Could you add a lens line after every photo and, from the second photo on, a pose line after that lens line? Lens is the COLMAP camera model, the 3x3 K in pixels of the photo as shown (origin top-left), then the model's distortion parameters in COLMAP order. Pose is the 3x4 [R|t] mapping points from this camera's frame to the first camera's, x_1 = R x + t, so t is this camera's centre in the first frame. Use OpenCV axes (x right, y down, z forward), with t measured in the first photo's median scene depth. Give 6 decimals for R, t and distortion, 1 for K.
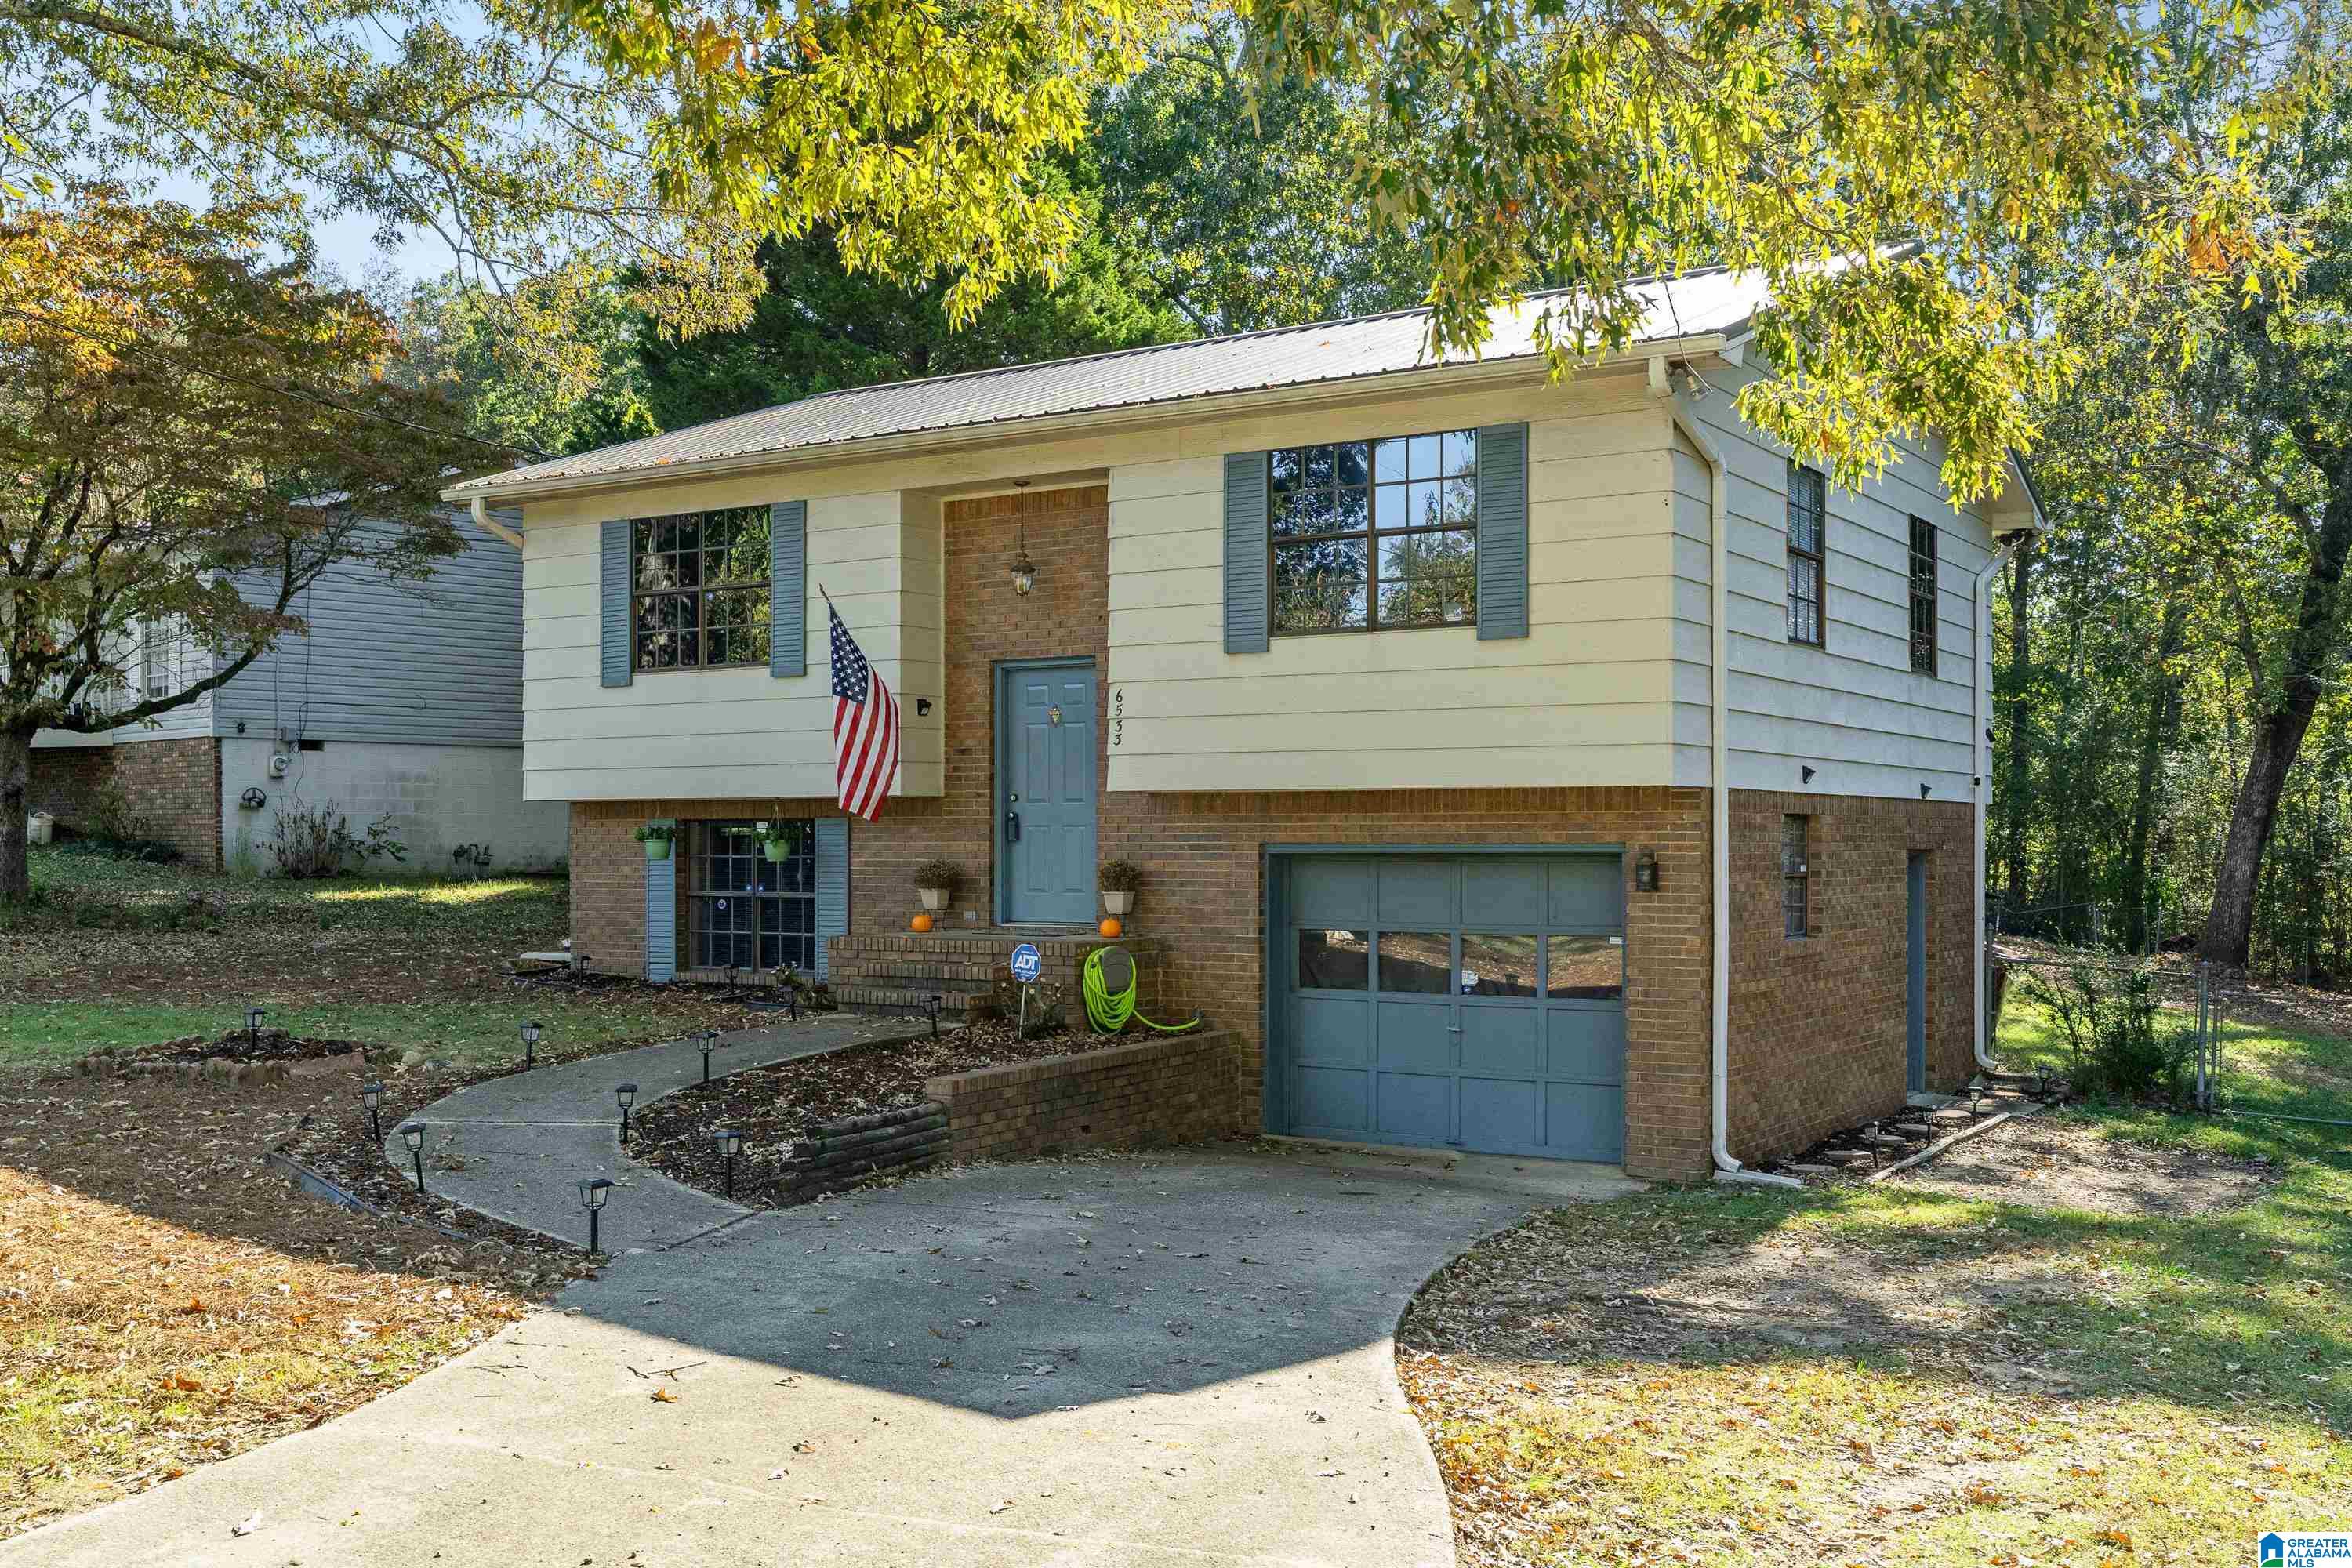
lens RADIAL K [[2252.3, 0, 1176.0], [0, 2252.3, 784.0], [0, 0, 1]] dist [-0.006467, 0.009131]
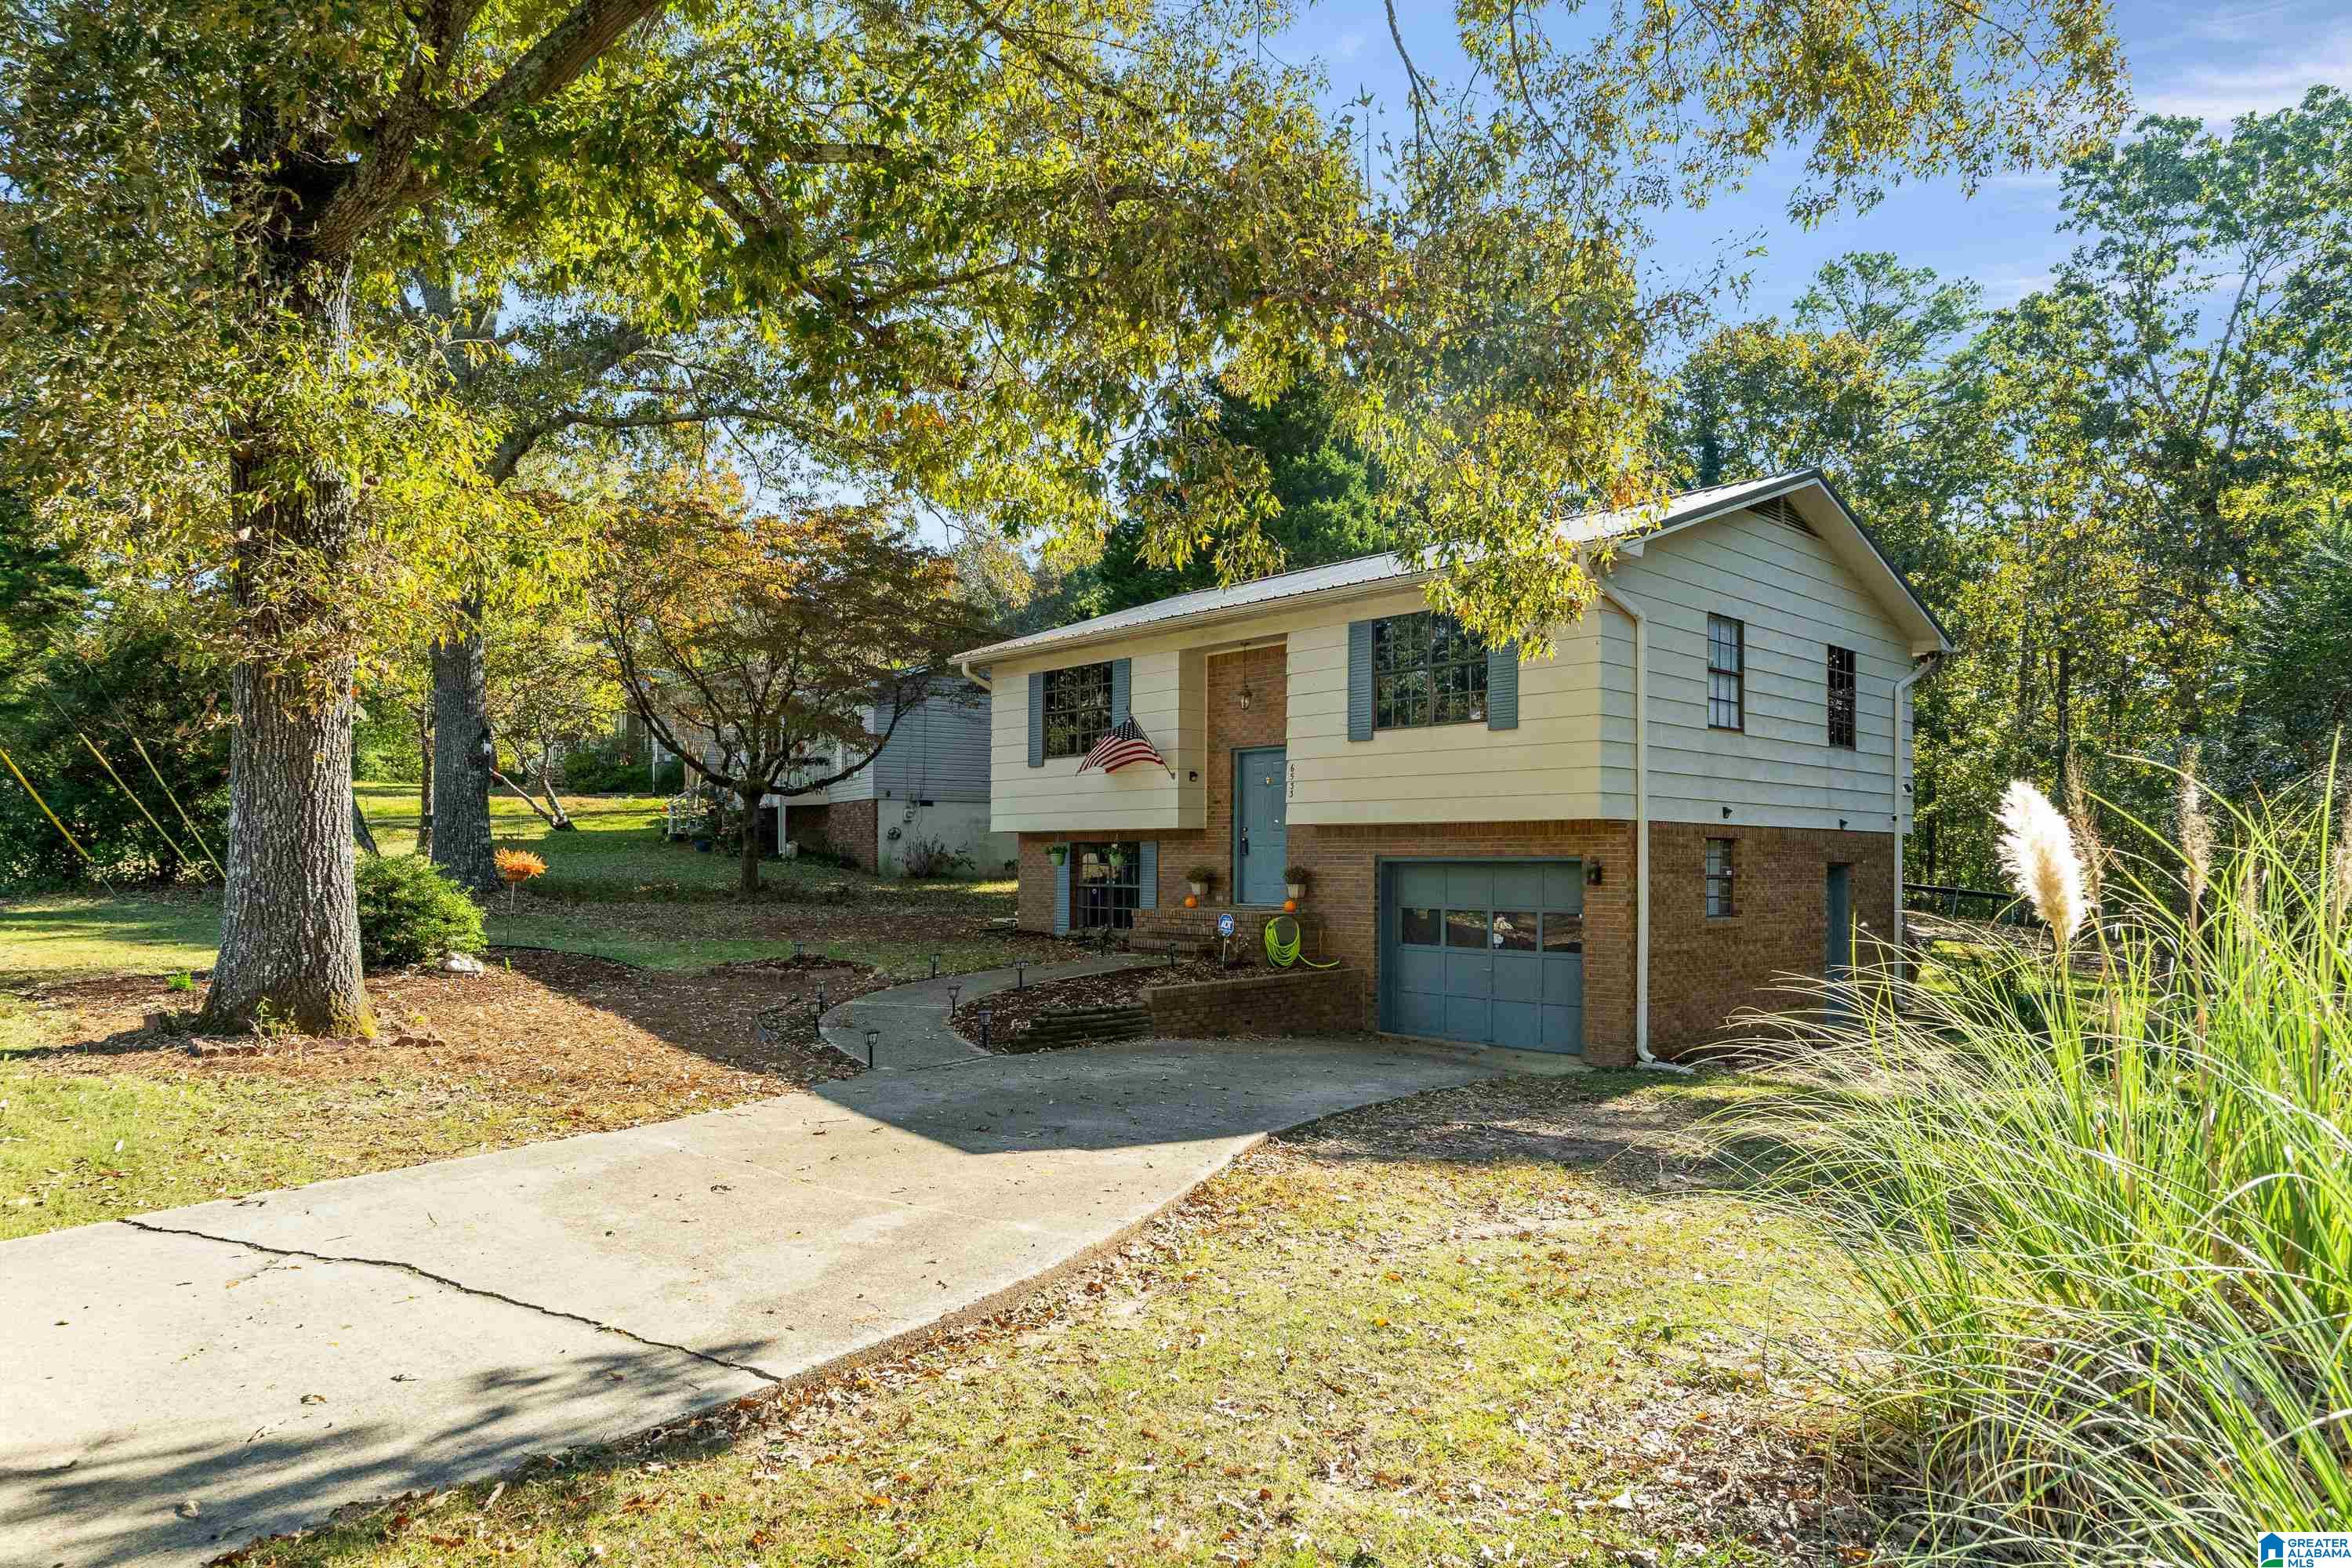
lens RADIAL K [[1385.3, 0, 1189.5], [0, 1385.3, 828.2], [0, 0, 1]] dist [-0.002140, -0.000459]
pose [[0.970314, -0.002271, -0.241838, 0.147217], [0.002251, 0.999997, -0.000359, 0.005875], [0.241838, -0.000196, 0.970317, -0.023587]]
